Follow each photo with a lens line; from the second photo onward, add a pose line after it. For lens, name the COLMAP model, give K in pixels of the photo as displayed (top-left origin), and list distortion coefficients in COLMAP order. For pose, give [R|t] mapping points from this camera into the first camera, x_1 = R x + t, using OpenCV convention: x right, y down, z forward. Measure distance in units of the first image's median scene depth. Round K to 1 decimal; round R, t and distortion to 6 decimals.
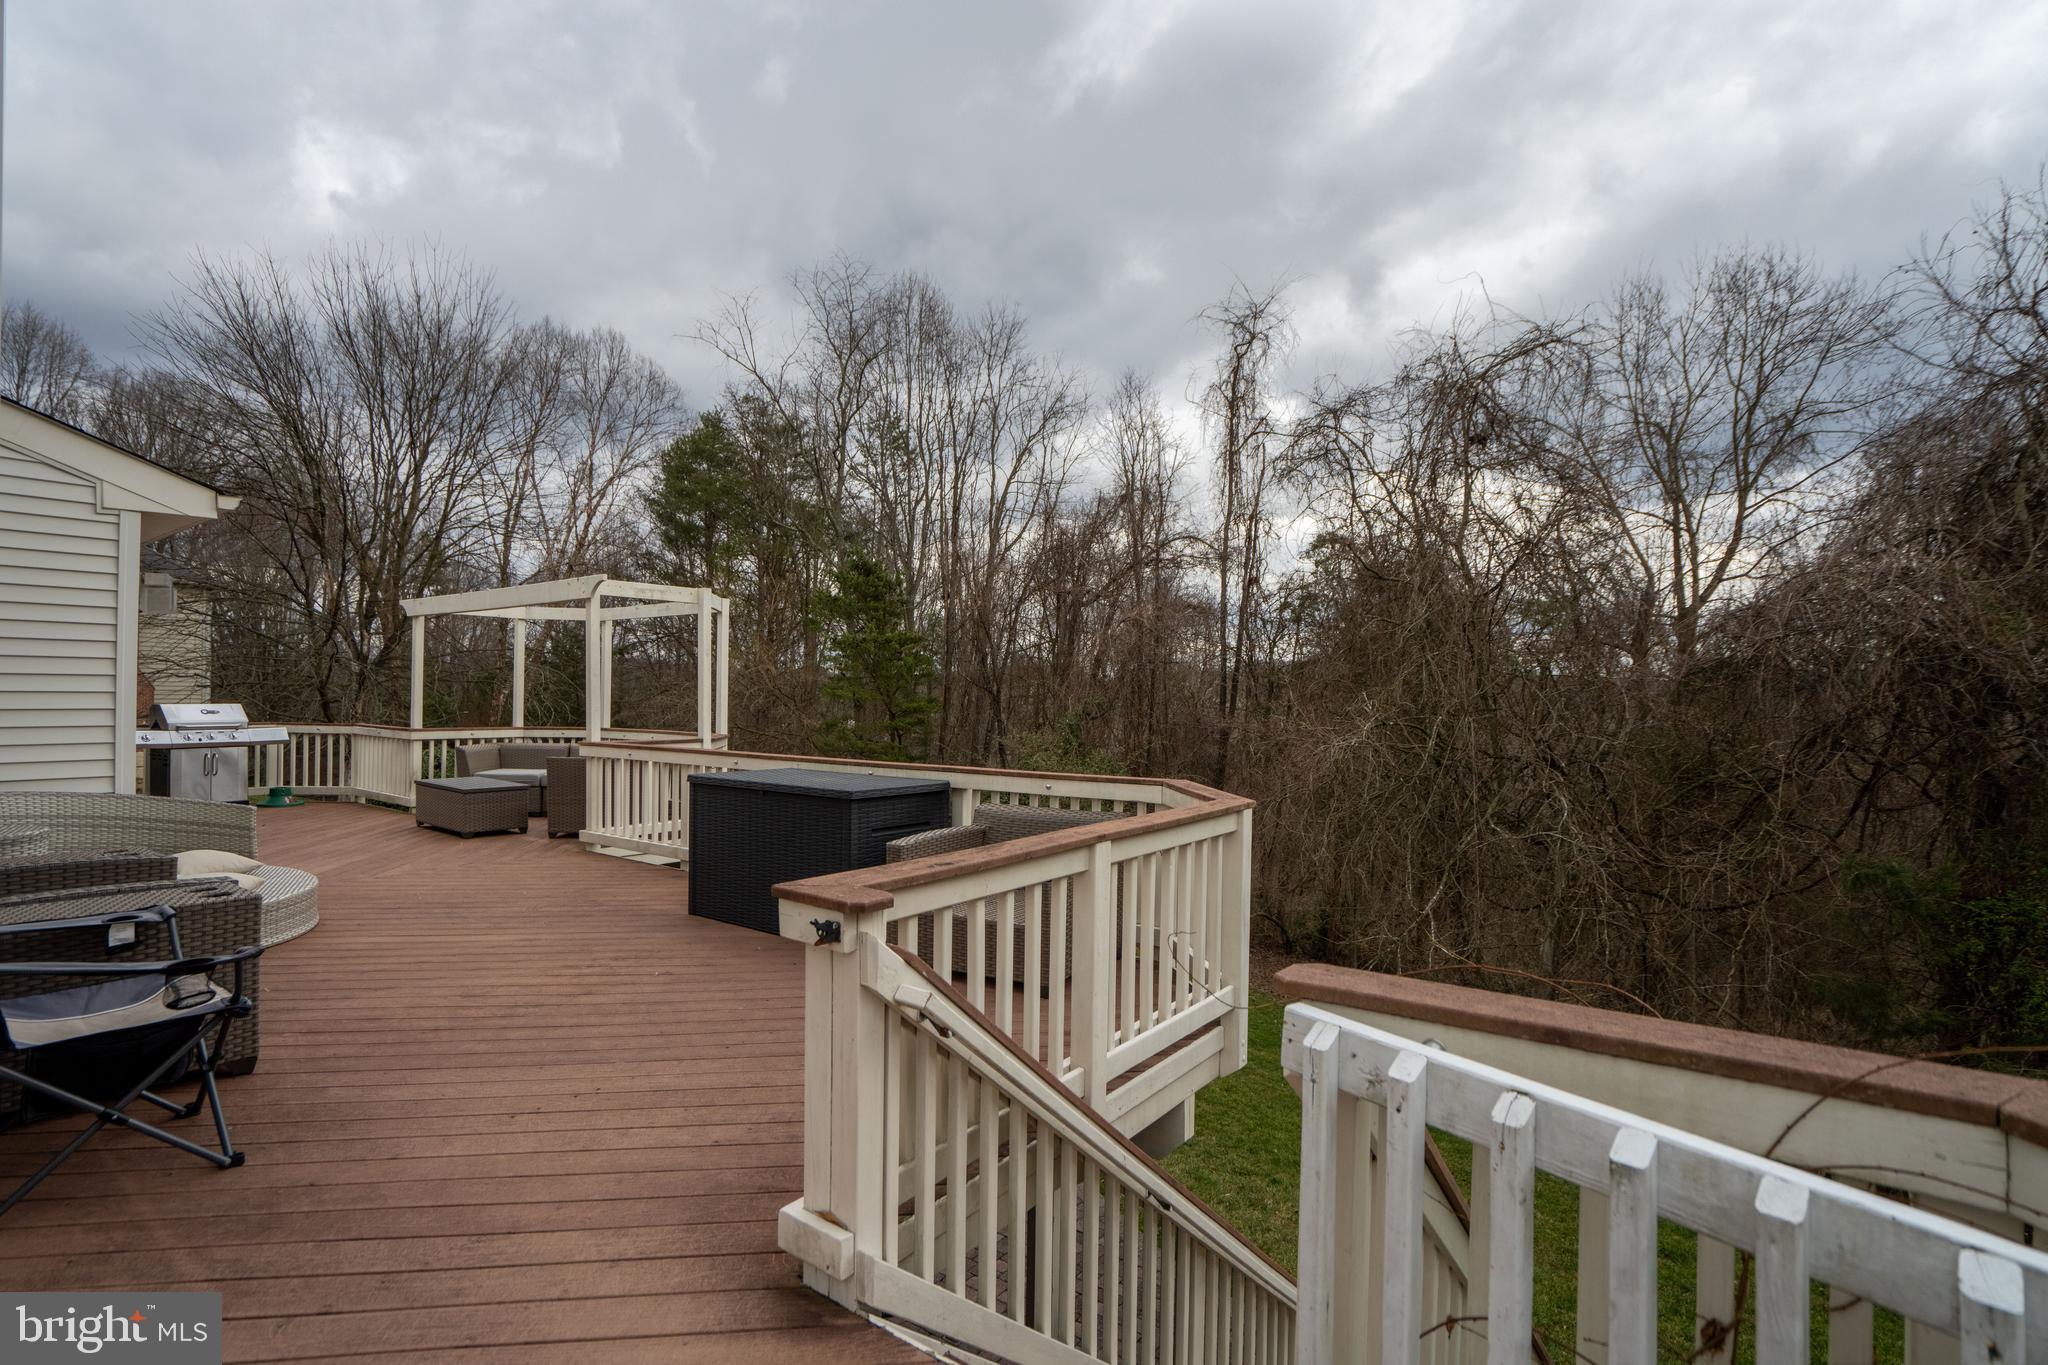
lens RADIAL K [[981.6, 0, 1022.6], [0, 981.6, 687.3], [0, 0, 1]] dist [-0.053082, 0.022300]
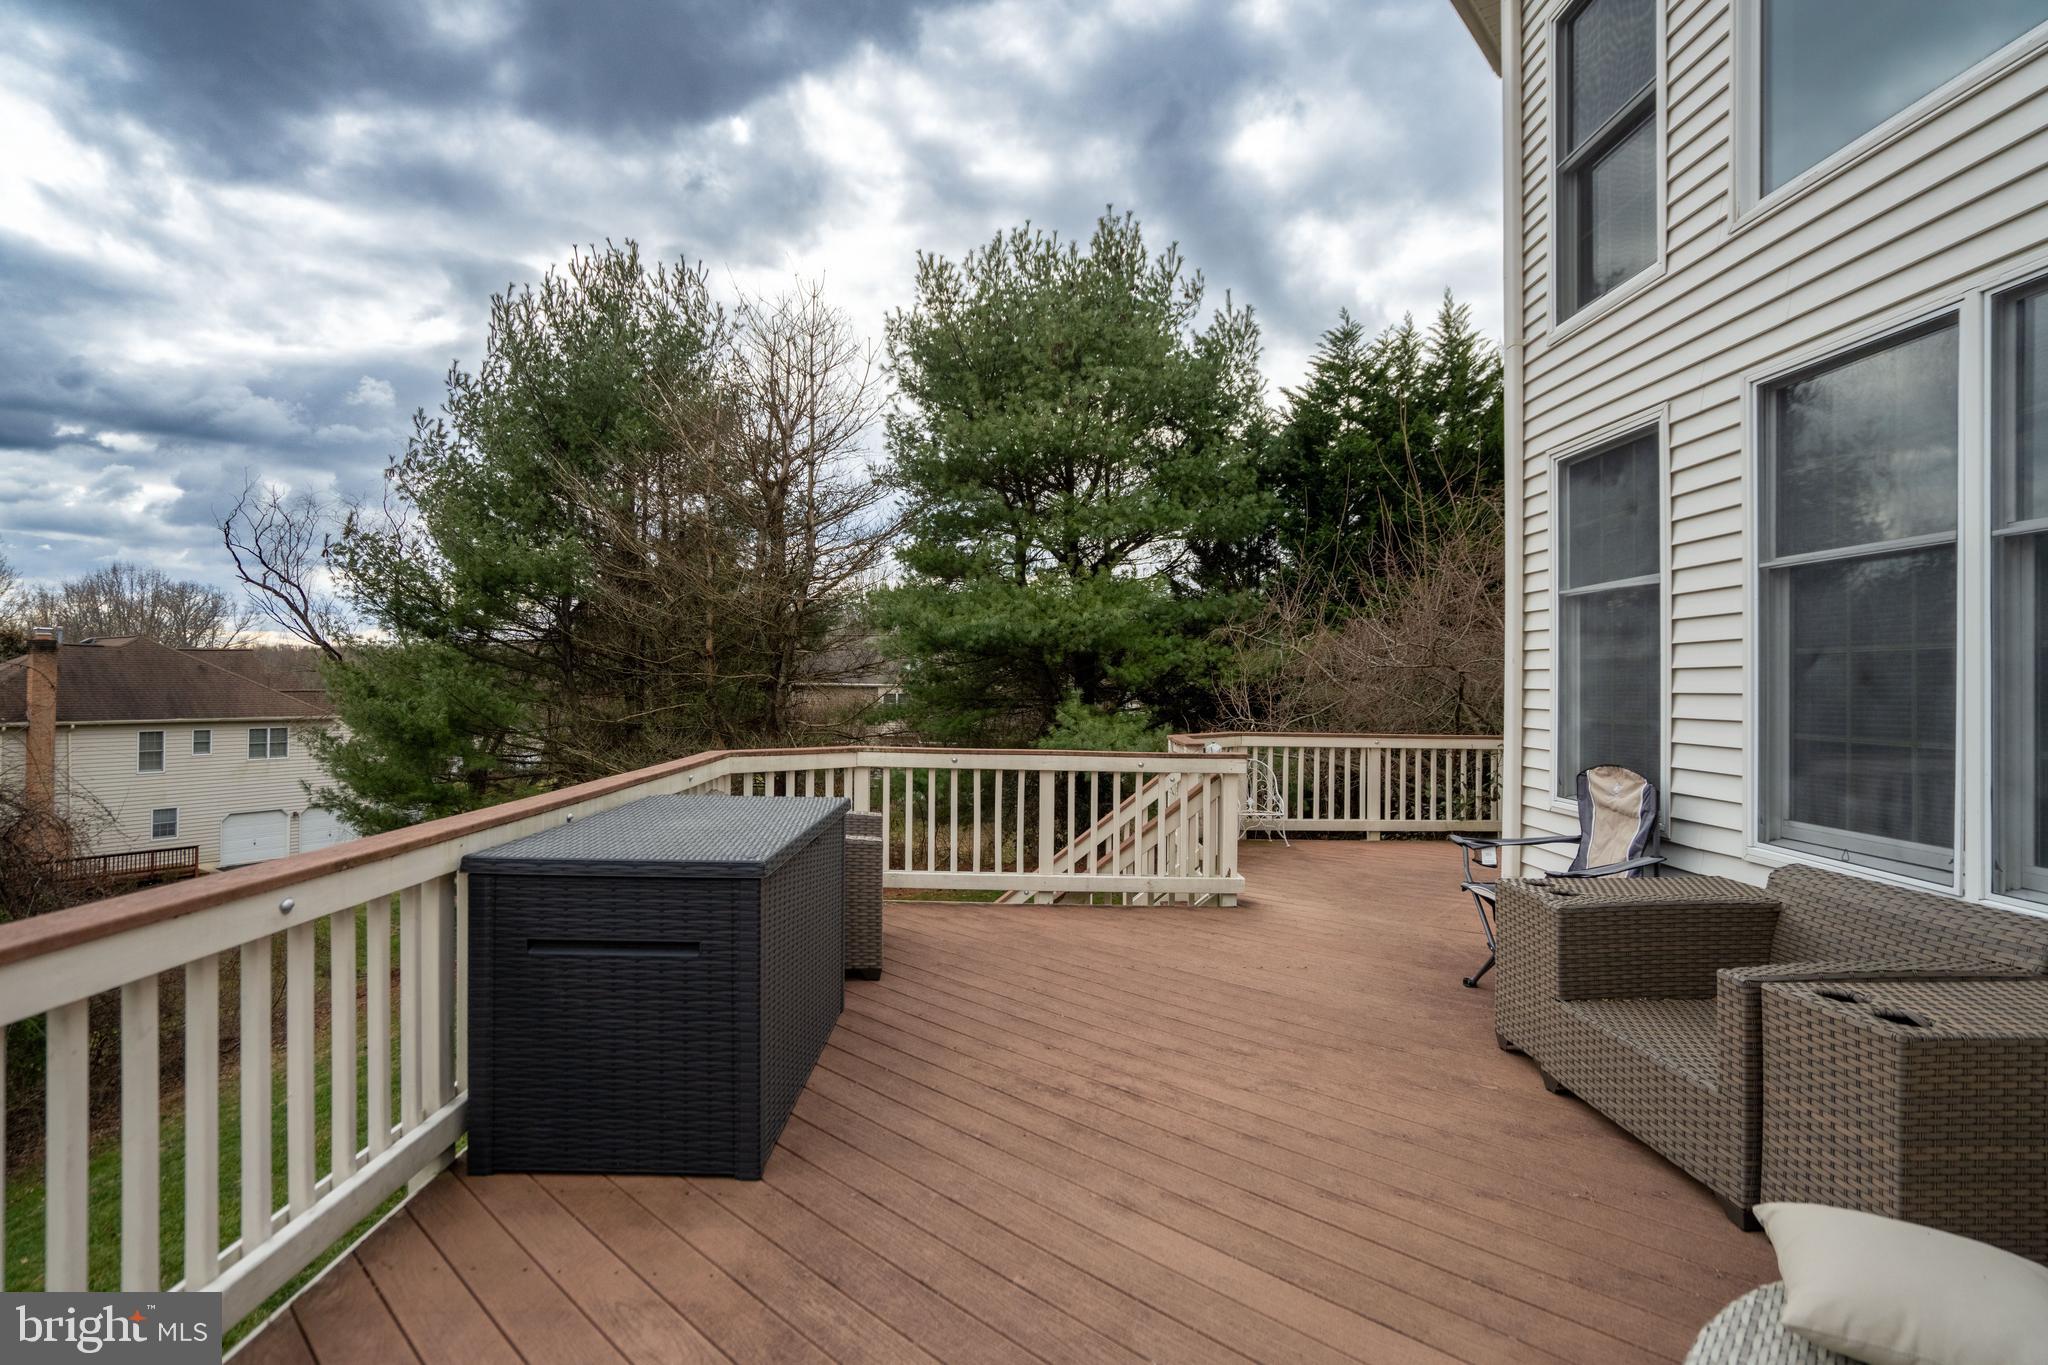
lens RADIAL K [[981.5, 0, 1037.7], [0, 981.5, 706.5], [0, 0, 1]] dist [-0.011719, 0.000088]
pose [[-0.617584, -0.038270, 0.785574, -0.206567], [-0.025079, 0.999266, 0.028964, 0.002288], [-0.786105, -0.001813, -0.618090, 0.322958]]
